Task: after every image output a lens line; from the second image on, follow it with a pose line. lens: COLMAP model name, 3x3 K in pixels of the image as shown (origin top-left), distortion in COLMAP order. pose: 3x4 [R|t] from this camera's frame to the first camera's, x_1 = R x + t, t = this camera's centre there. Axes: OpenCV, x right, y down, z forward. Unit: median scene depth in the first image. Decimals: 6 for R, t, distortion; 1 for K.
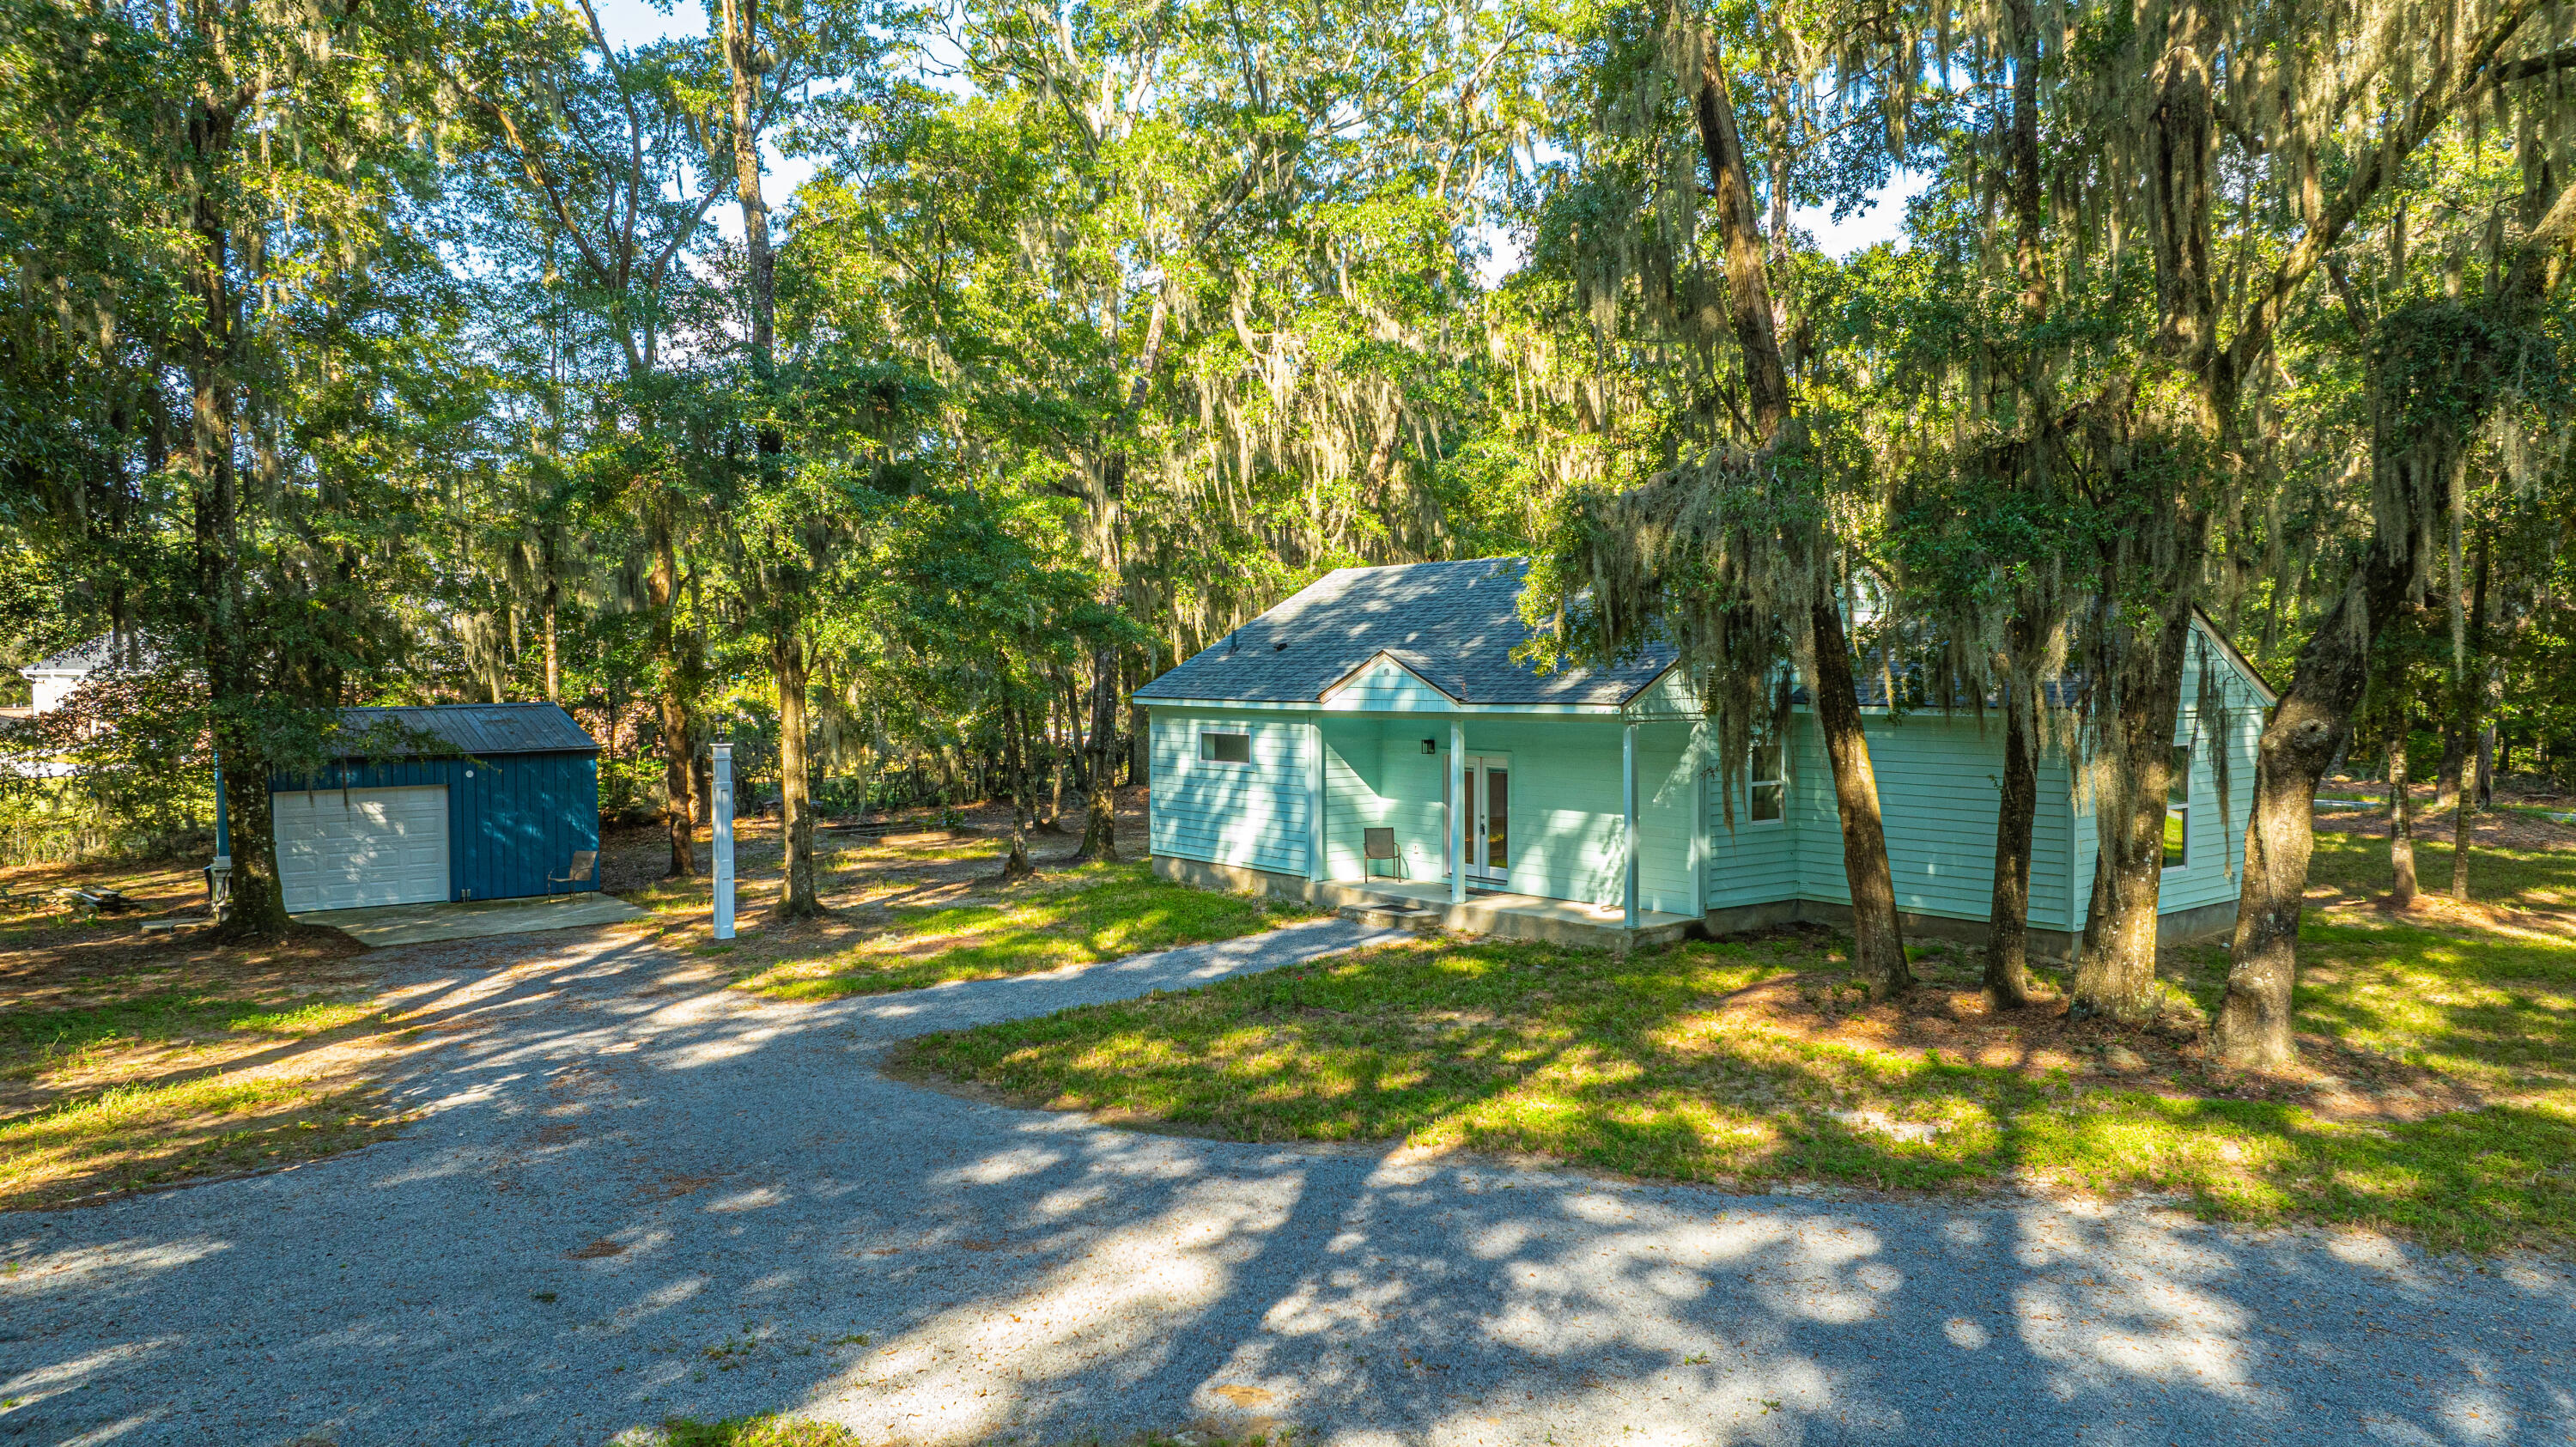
lens RADIAL K [[1795.0, 0, 1280.6], [0, 1795.0, 722.2], [0, 0, 1]] dist [-0.022387, 0.004583]
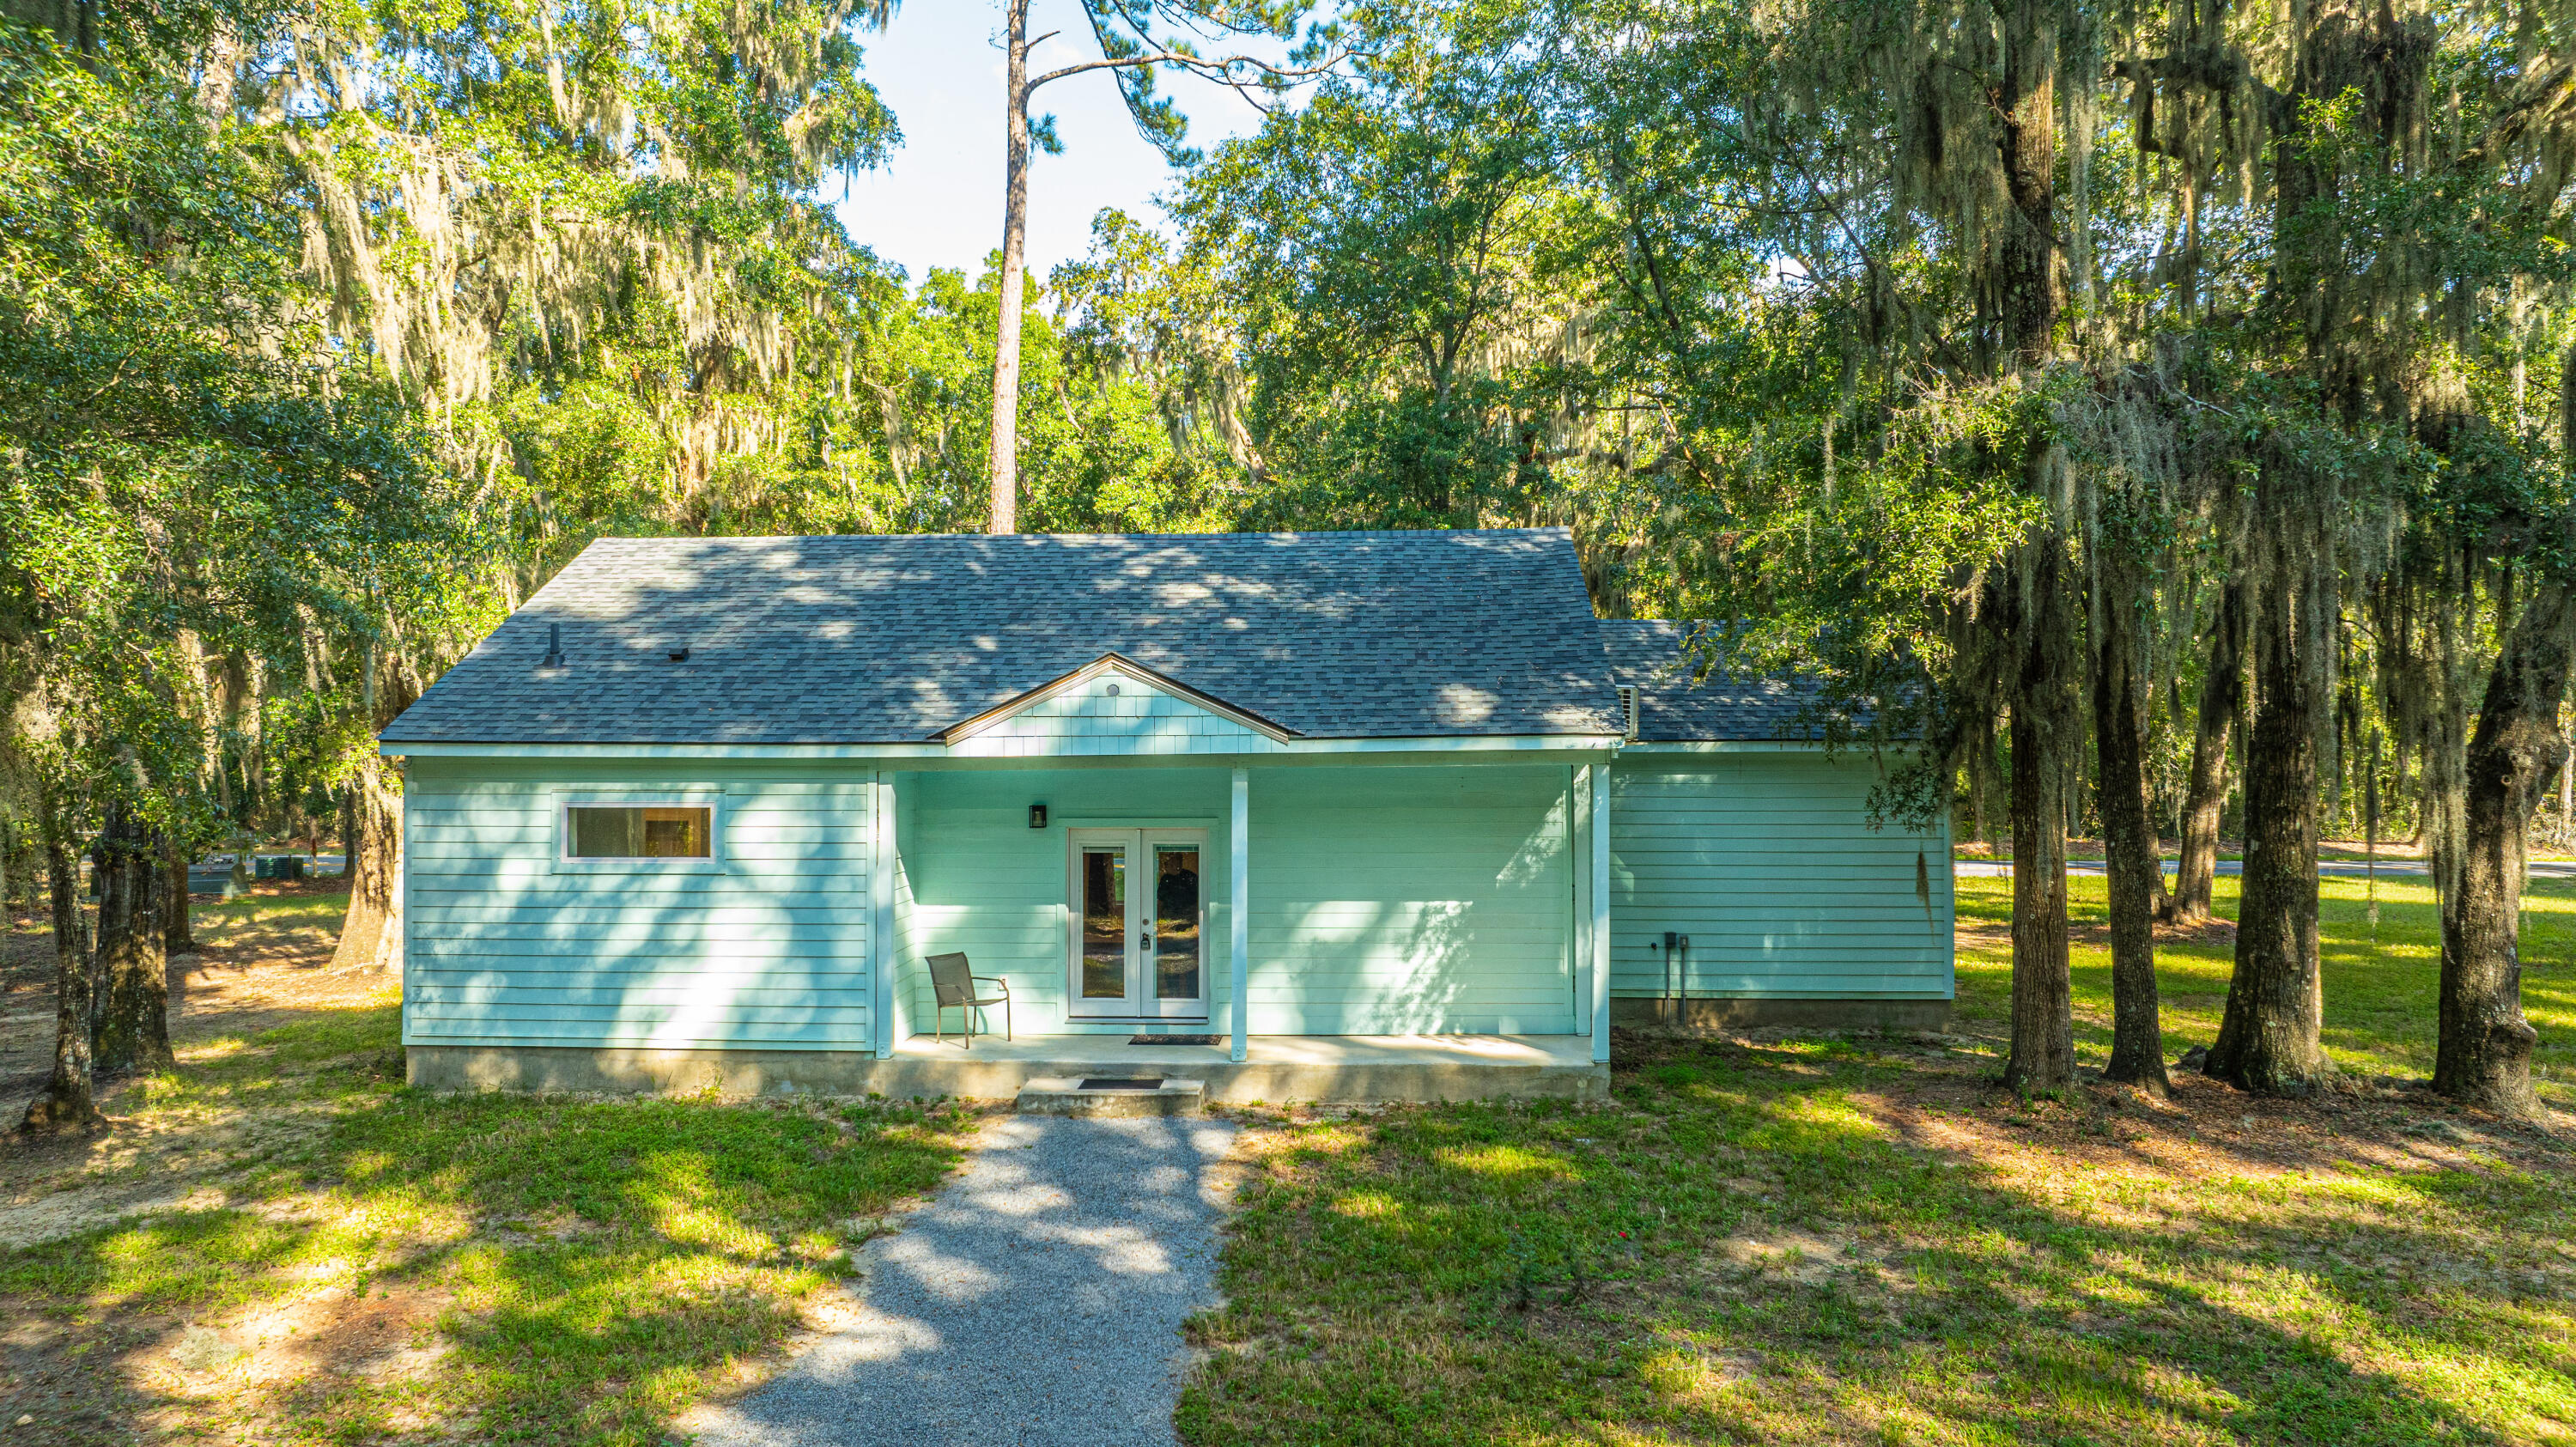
lens RADIAL K [[1792.5, 0, 1288.0], [0, 1792.5, 723.5], [0, 0, 1]] dist [-0.027674, 0.030635]
pose [[0.657716, 0.010818, 0.753188, -0.346286], [0.025421, 0.999009, -0.036547, 0.006237], [-0.752837, 0.043184, 0.656789, 0.550531]]
